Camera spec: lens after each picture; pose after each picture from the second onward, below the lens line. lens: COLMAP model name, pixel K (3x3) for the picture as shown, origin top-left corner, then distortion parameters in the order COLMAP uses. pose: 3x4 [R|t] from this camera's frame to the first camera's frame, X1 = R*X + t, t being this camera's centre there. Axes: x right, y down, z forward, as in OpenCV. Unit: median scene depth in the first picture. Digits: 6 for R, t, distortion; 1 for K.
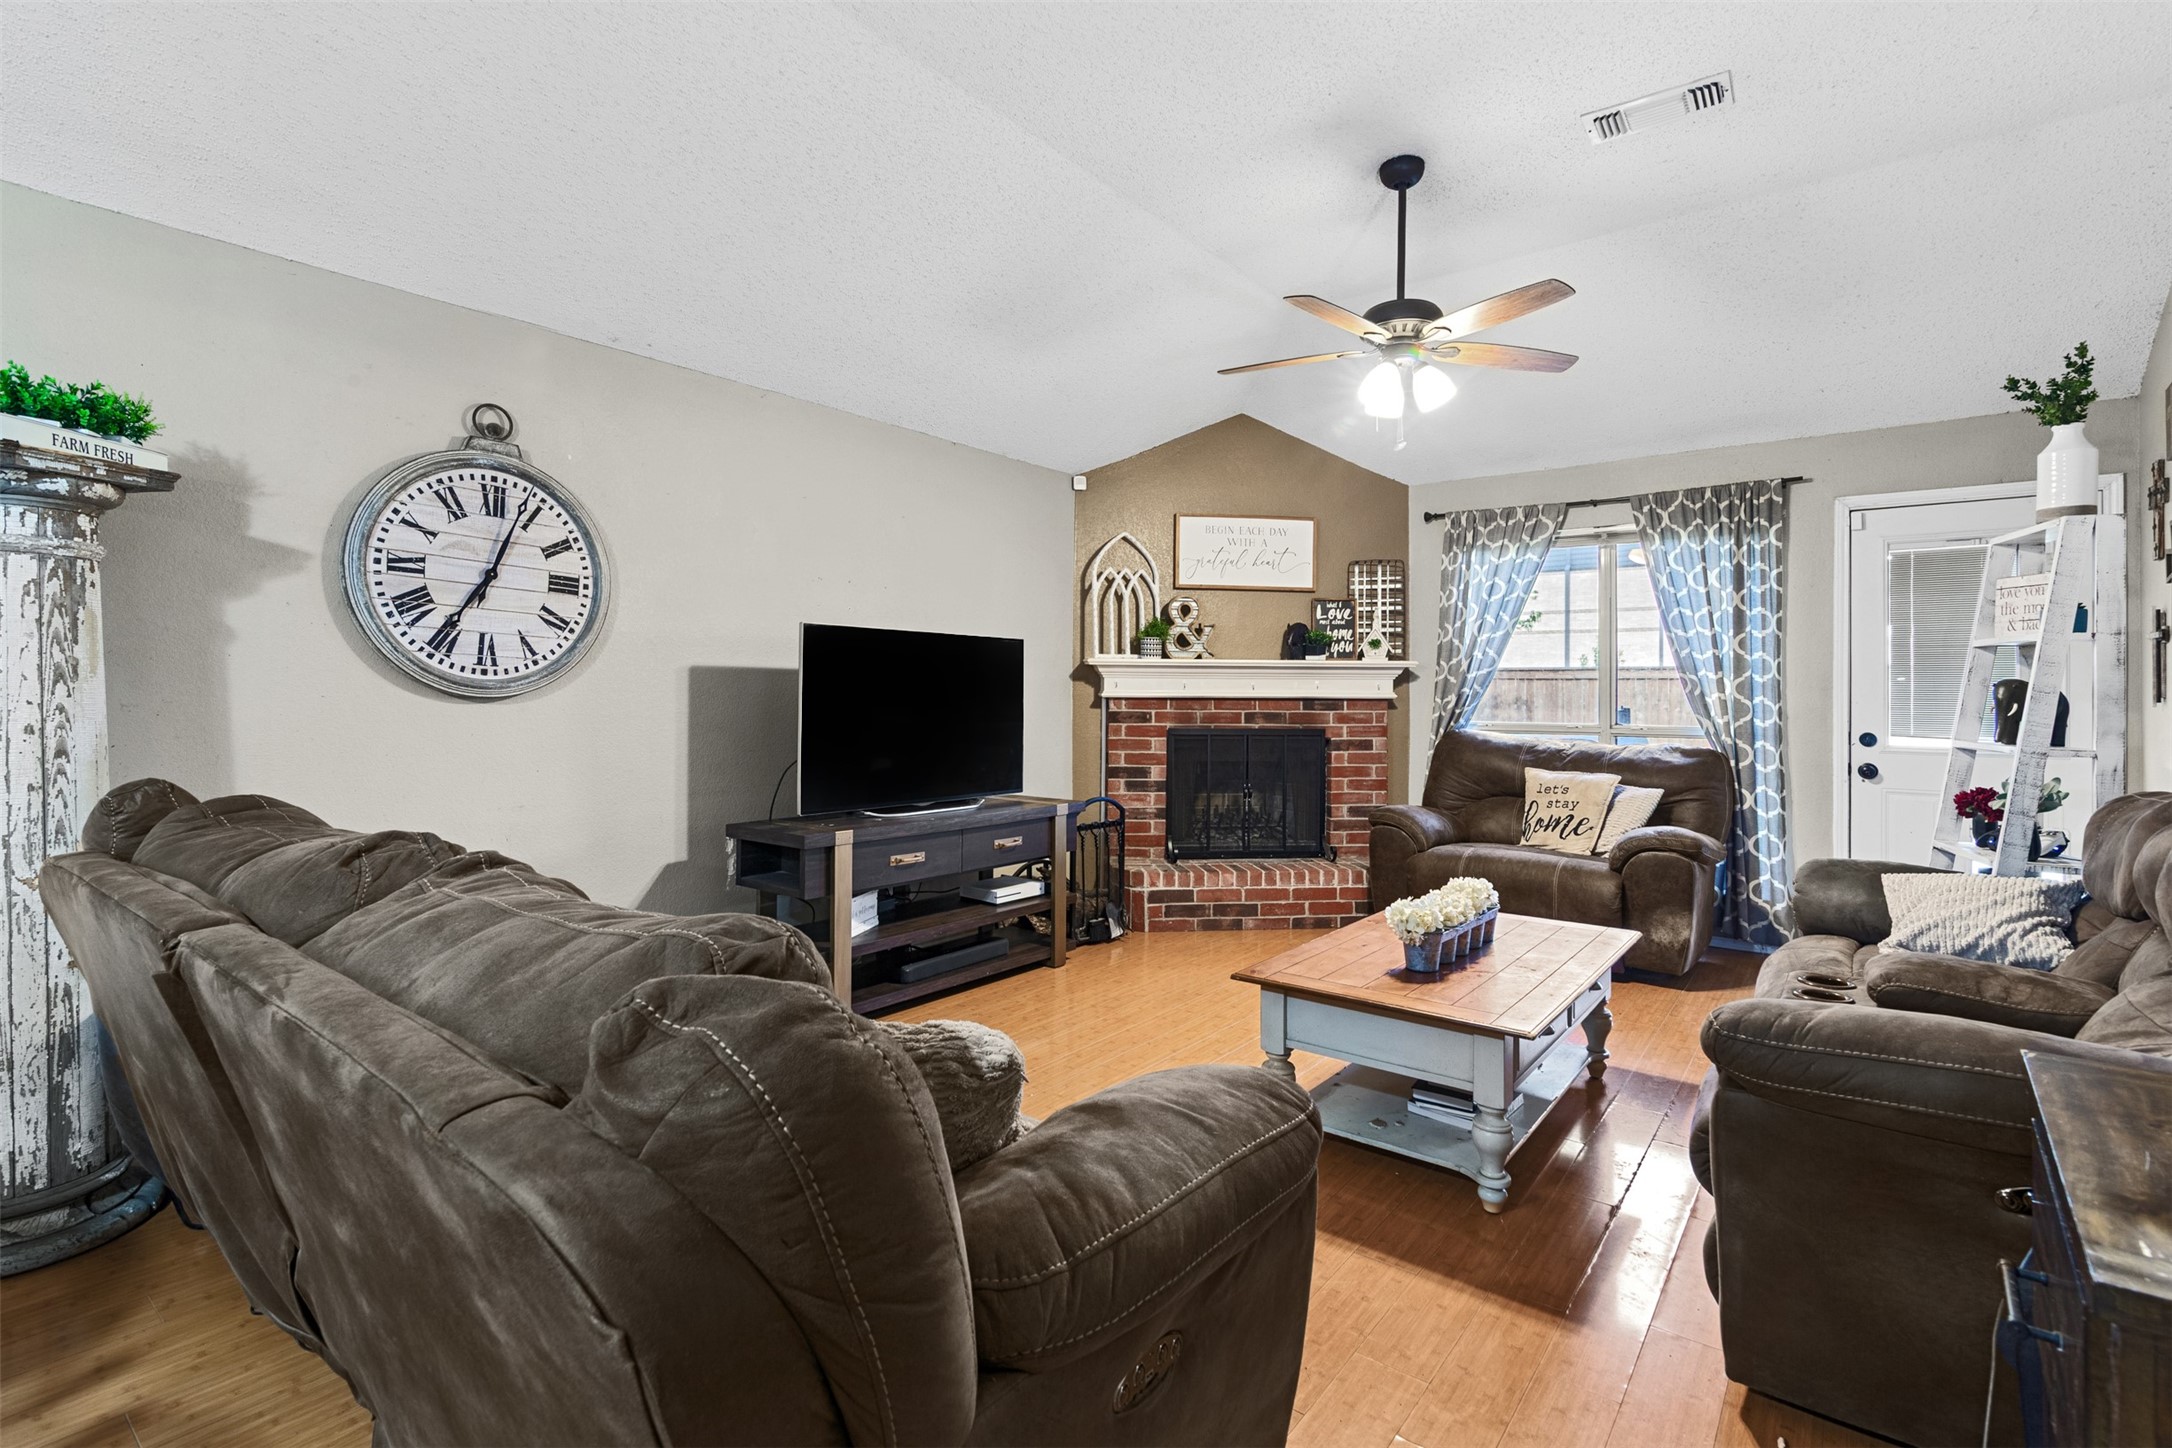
lens RADIAL K [[1006.1, 0, 1091.9], [0, 1006.1, 685.0], [0, 0, 1]] dist [-0.001238, -0.000363]
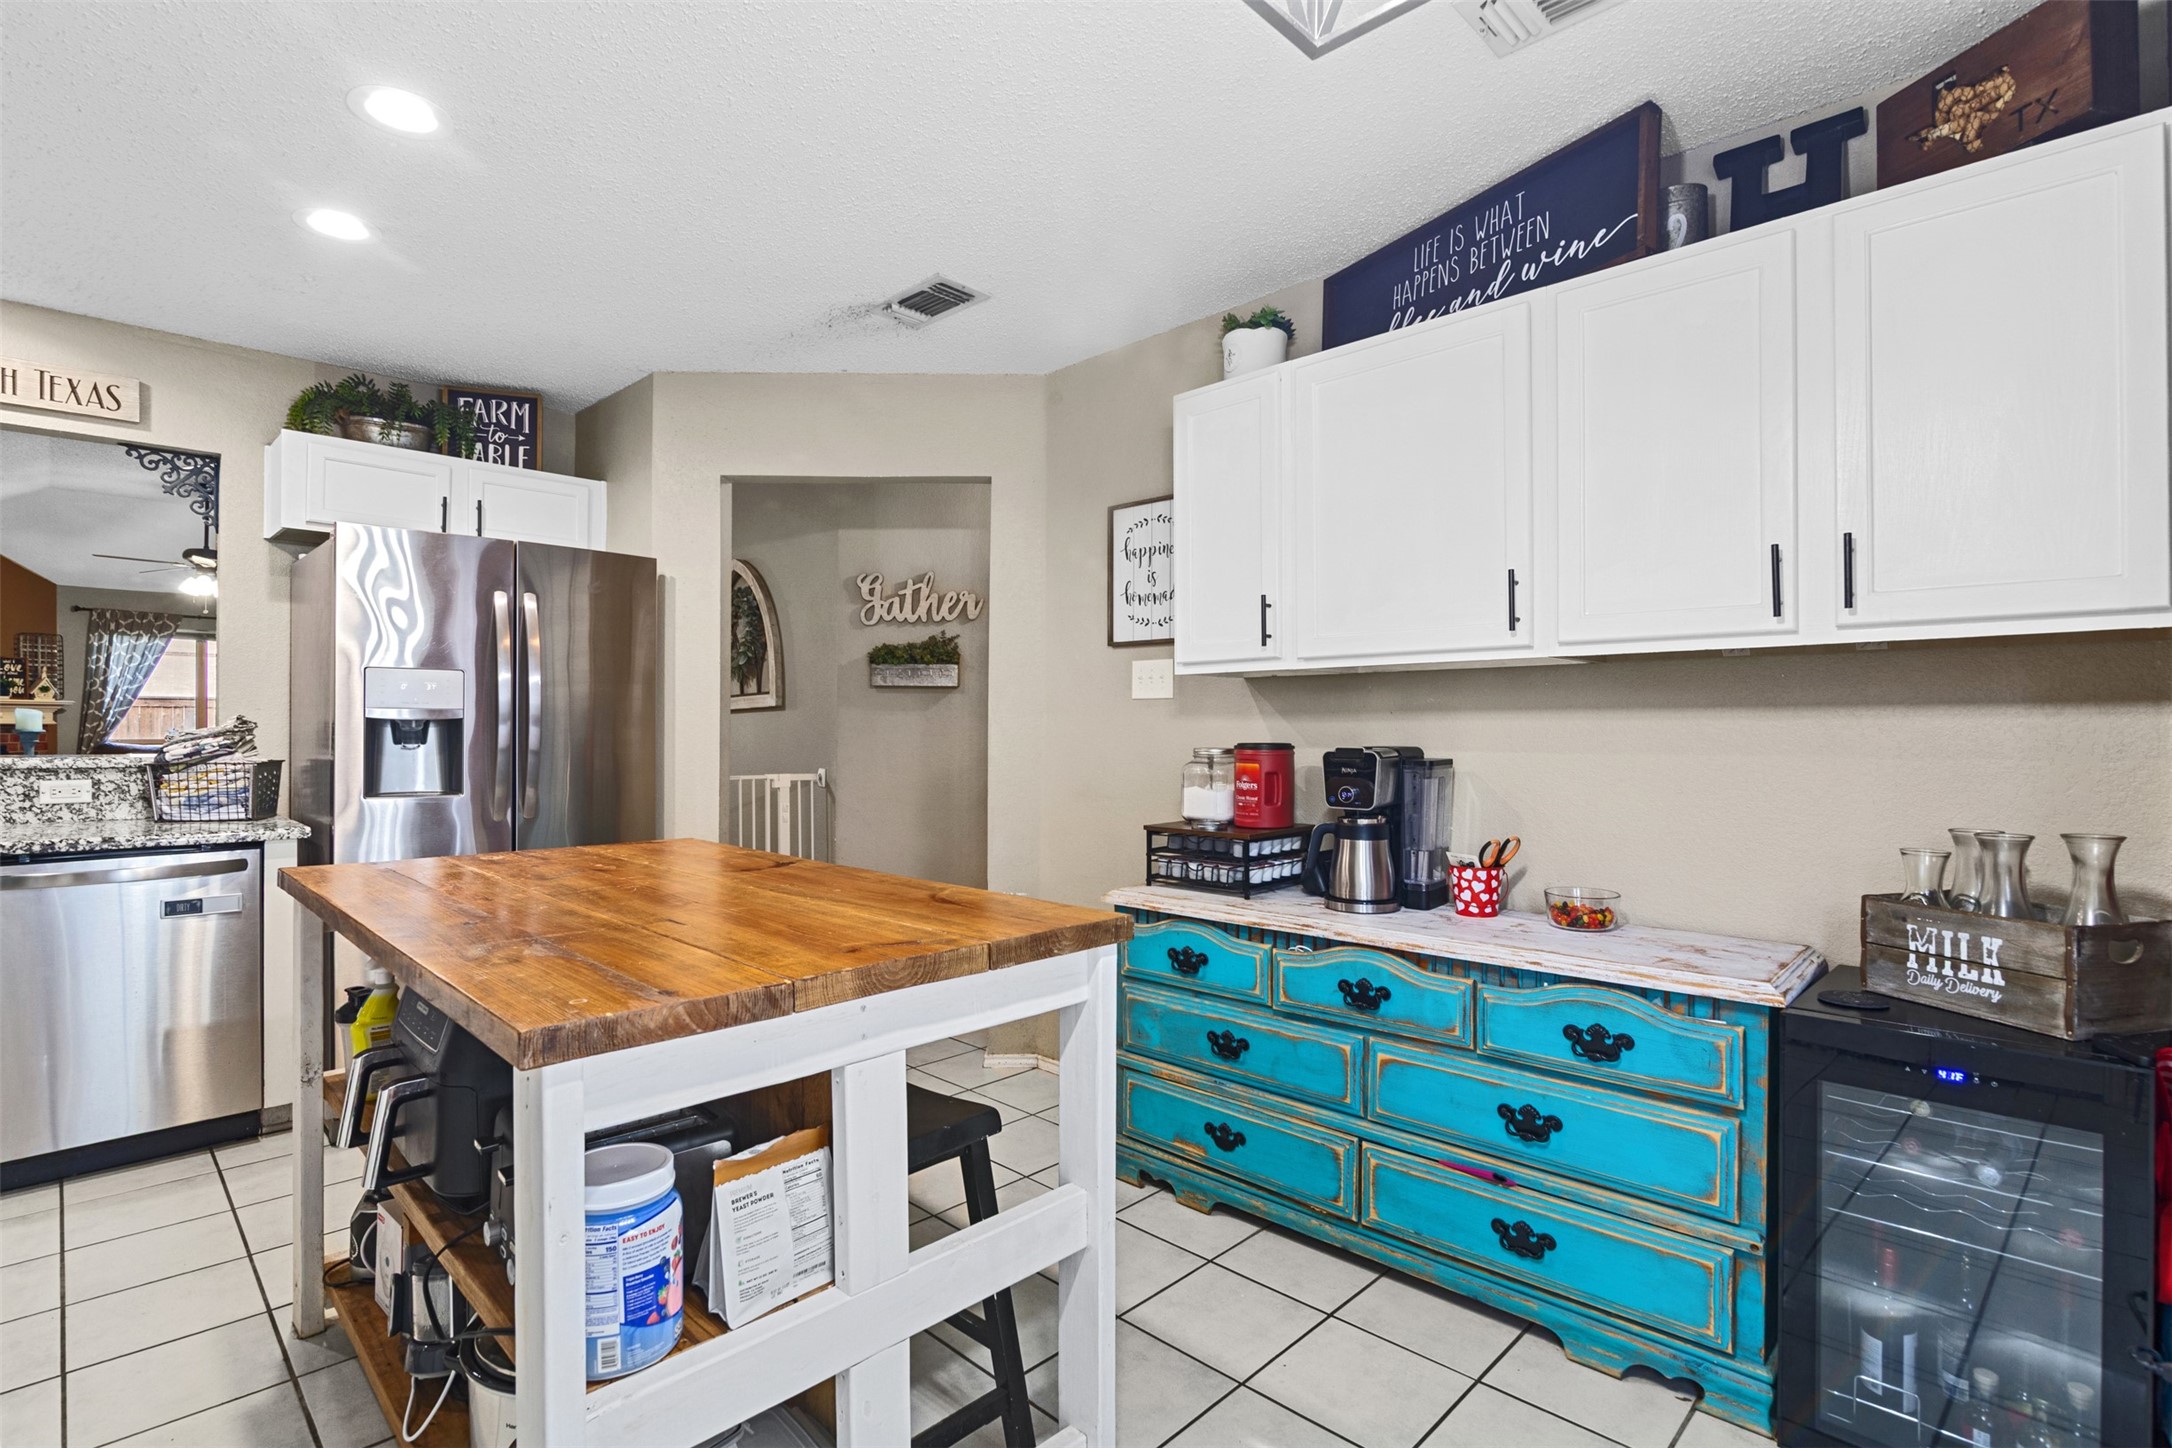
lens RADIAL K [[1016.9, 0, 1086.0], [0, 1016.9, 724.0], [0, 0, 1]] dist [-0.015949, -0.000649]
pose [[0.115876, -0.003608, 0.993257, -1.072131], [-0.013862, 0.999890, 0.005249, -0.018173], [-0.993167, -0.014377, 0.115814, -0.772416]]
